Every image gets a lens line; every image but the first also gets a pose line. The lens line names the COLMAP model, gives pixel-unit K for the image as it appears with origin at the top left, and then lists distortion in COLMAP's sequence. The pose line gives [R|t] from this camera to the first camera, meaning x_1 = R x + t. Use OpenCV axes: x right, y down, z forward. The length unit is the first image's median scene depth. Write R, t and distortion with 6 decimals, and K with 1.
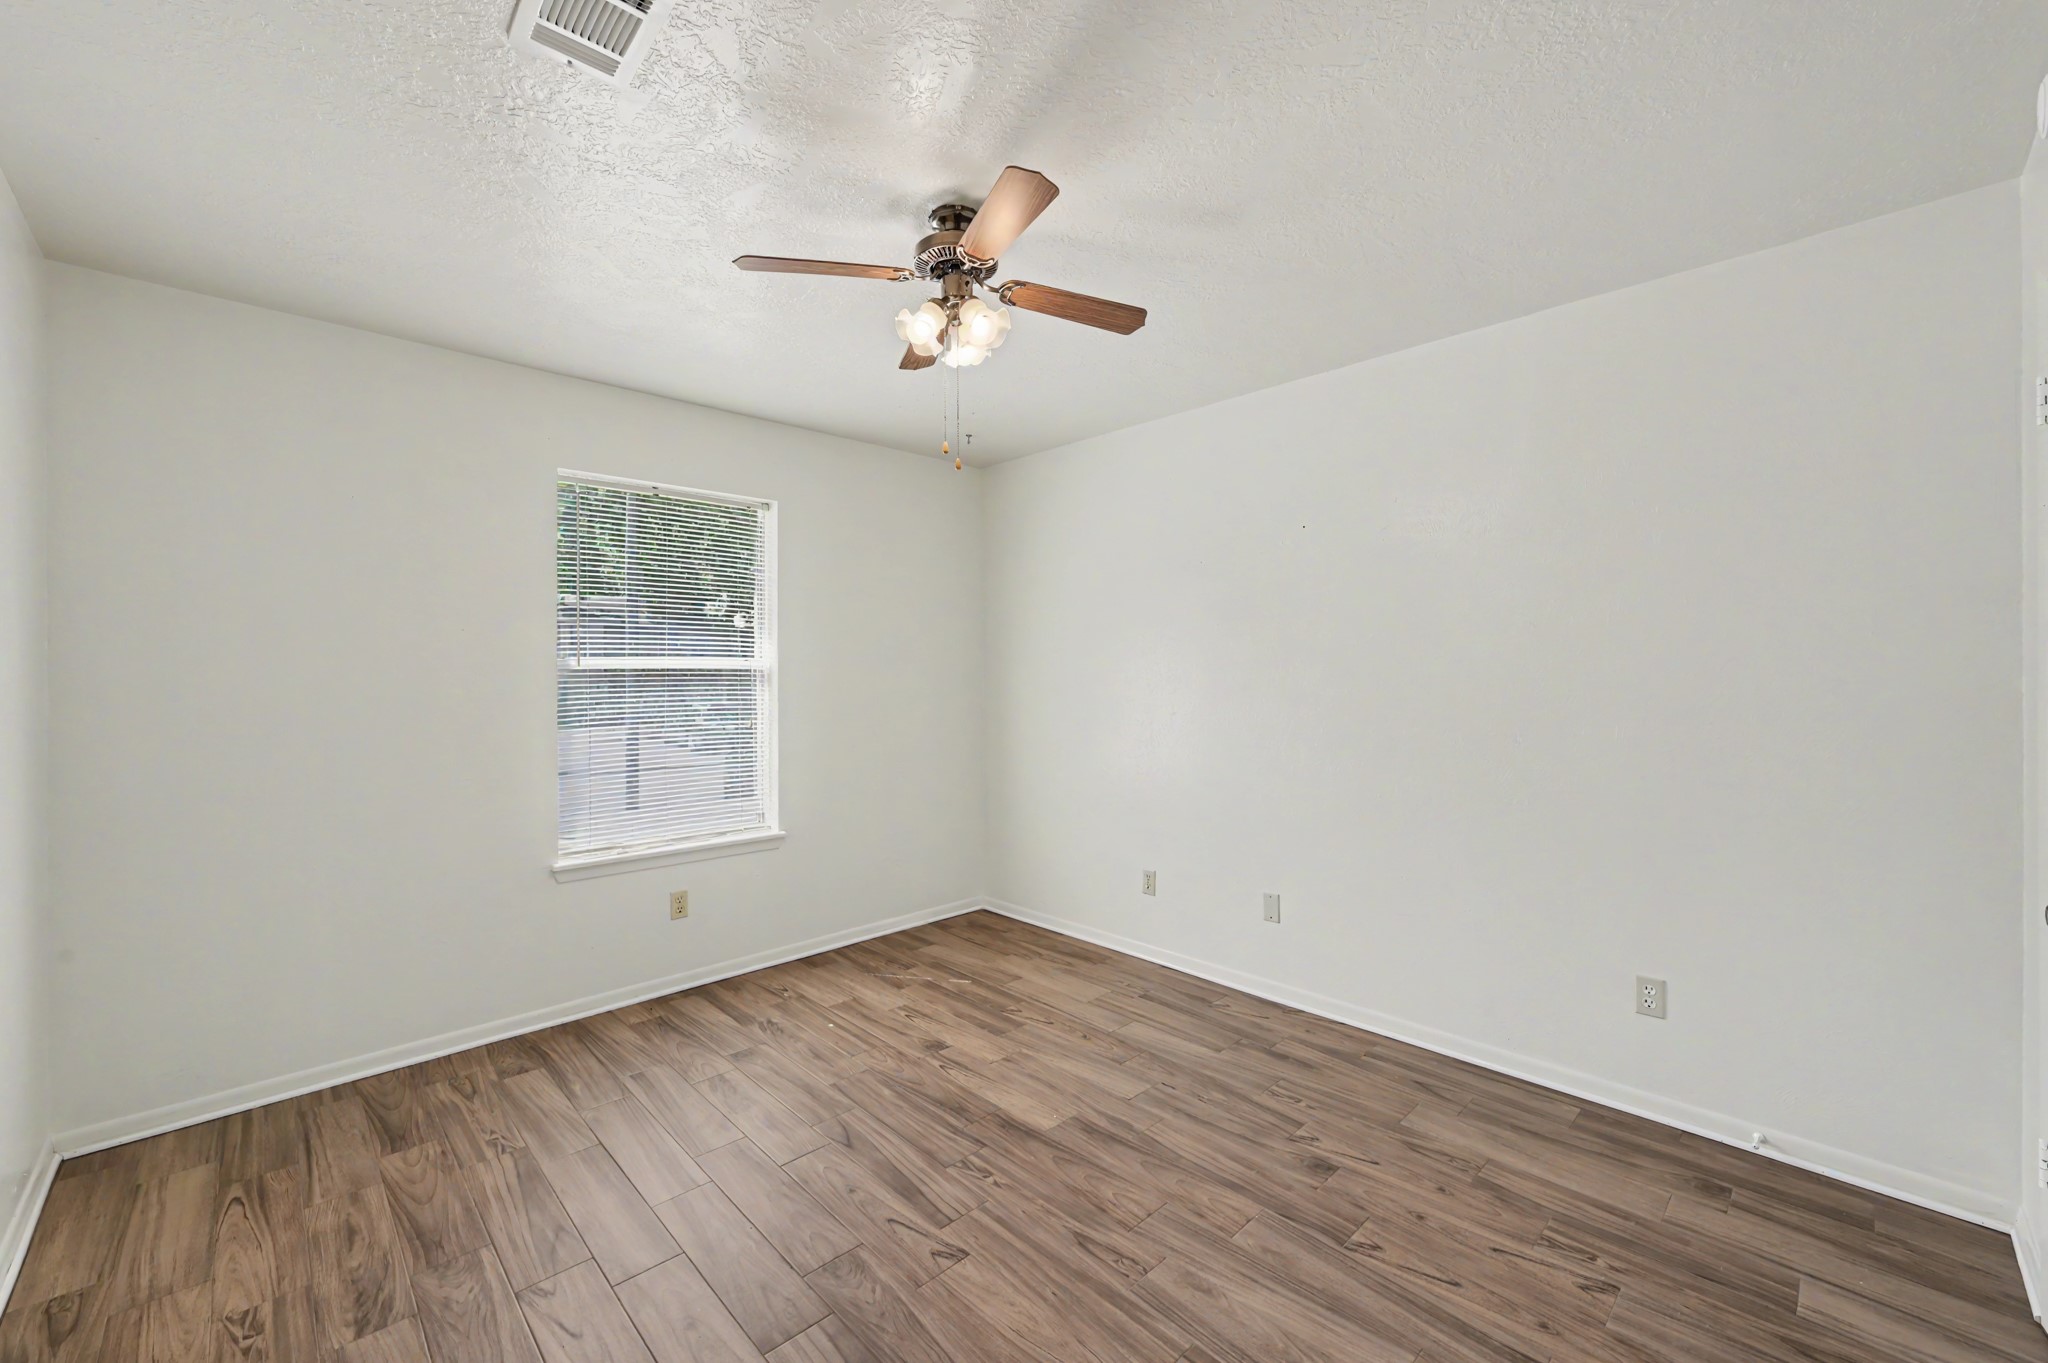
lens RADIAL K [[819.3, 0, 1034.9], [0, 819.3, 682.5], [0, 0, 1]] dist [0.000109, -0.000258]
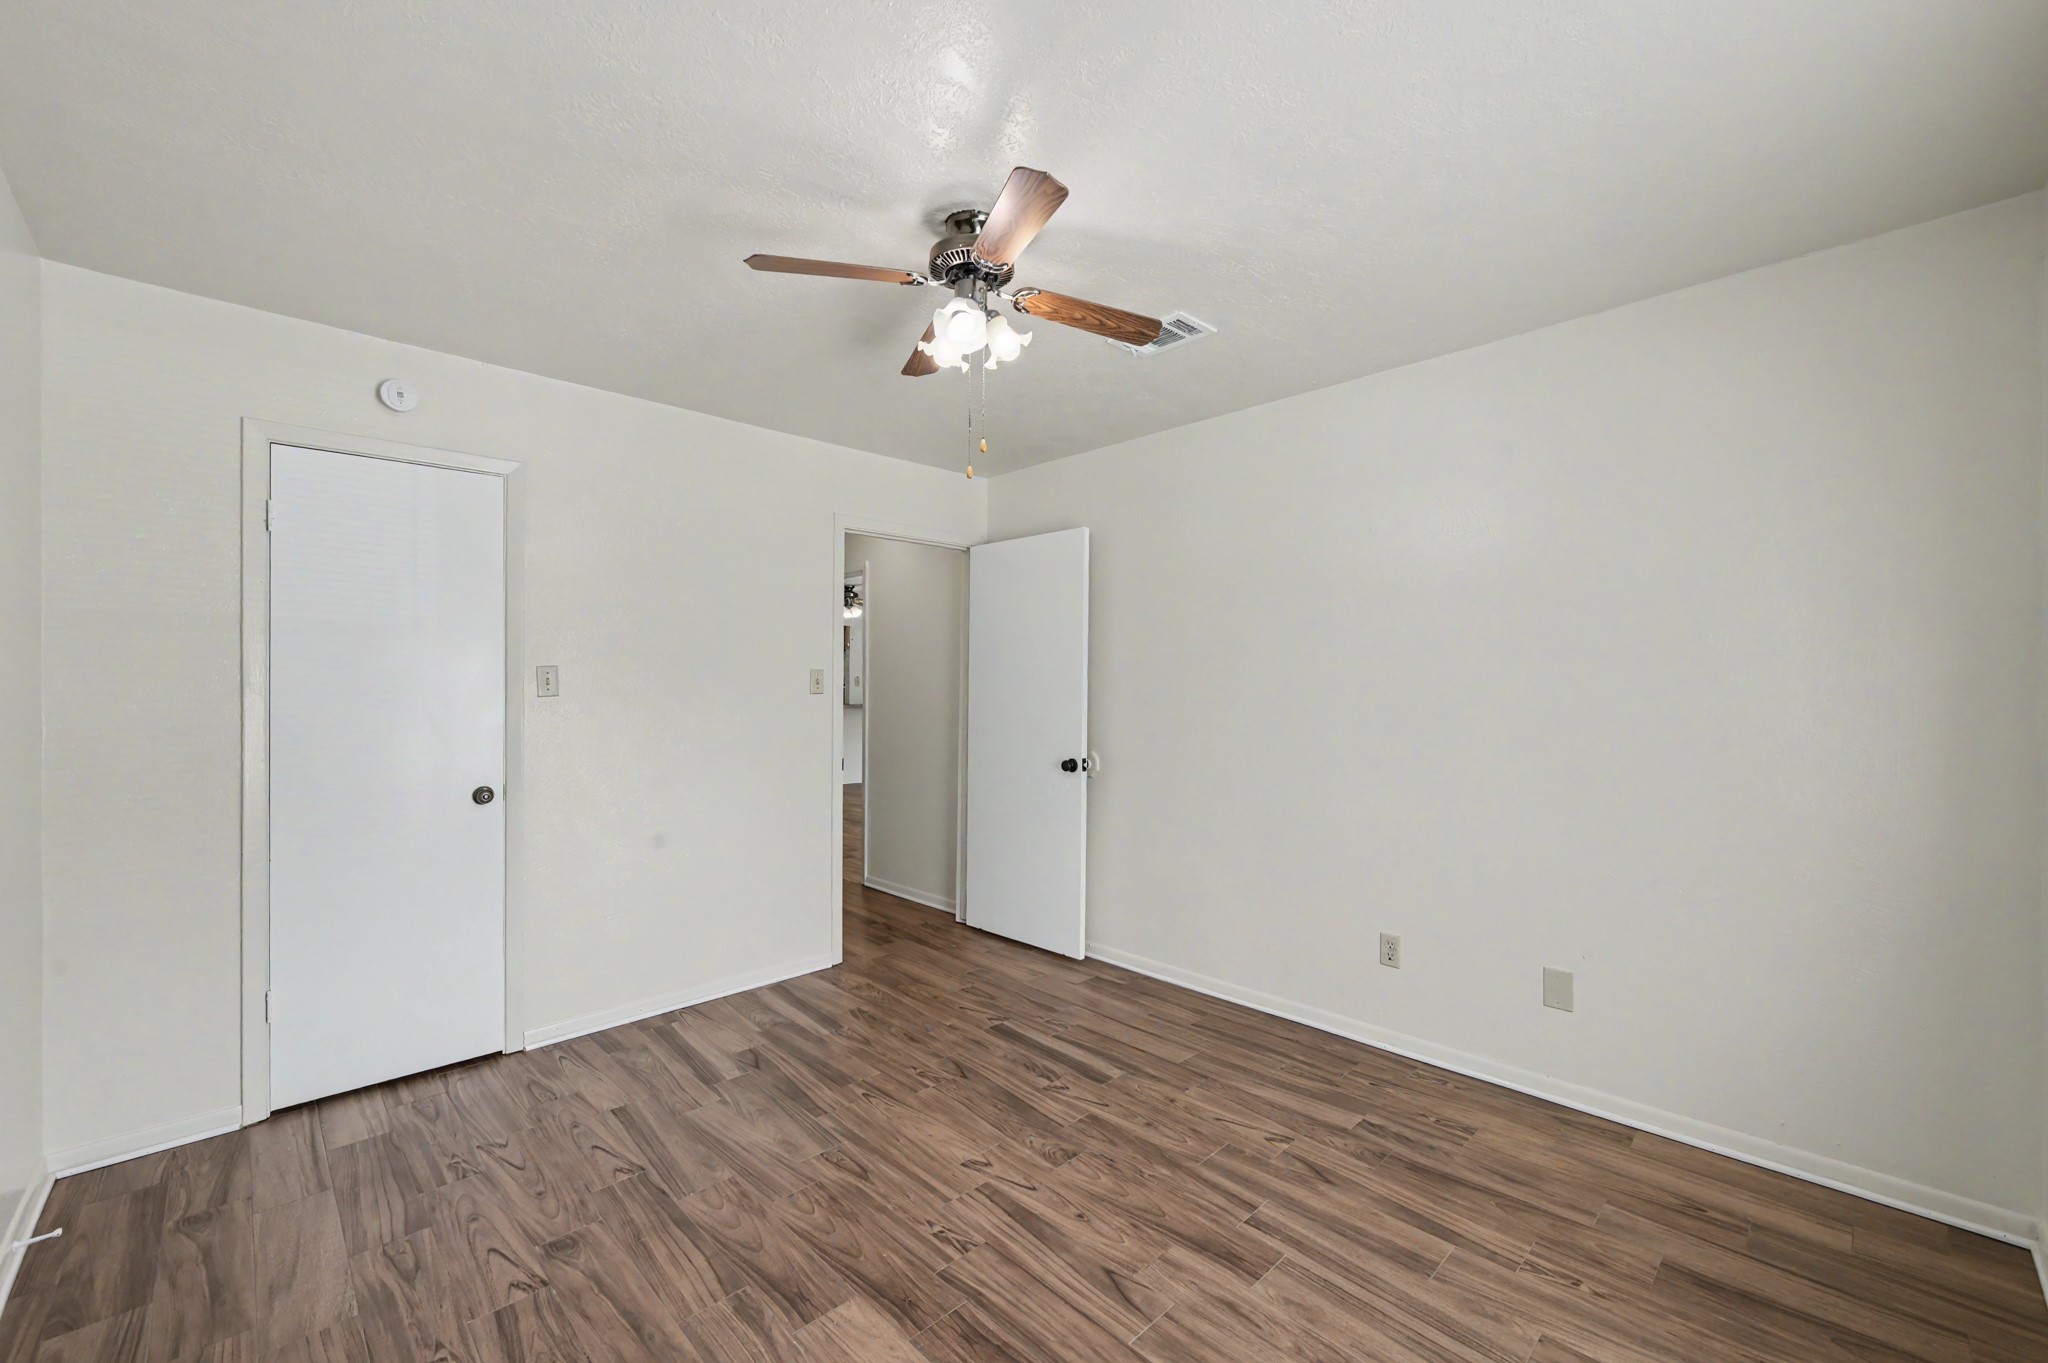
lens RADIAL K [[819.3, 0, 1022.9], [0, 819.3, 687.5], [0, 0, 1]] dist [0.000109, -0.000258]
pose [[-0.999909, 0.007641, 0.011107, -0.170522], [0.007767, 0.999905, 0.011347, -0.017353], [-0.011019, 0.011432, -0.999874, 1.962141]]
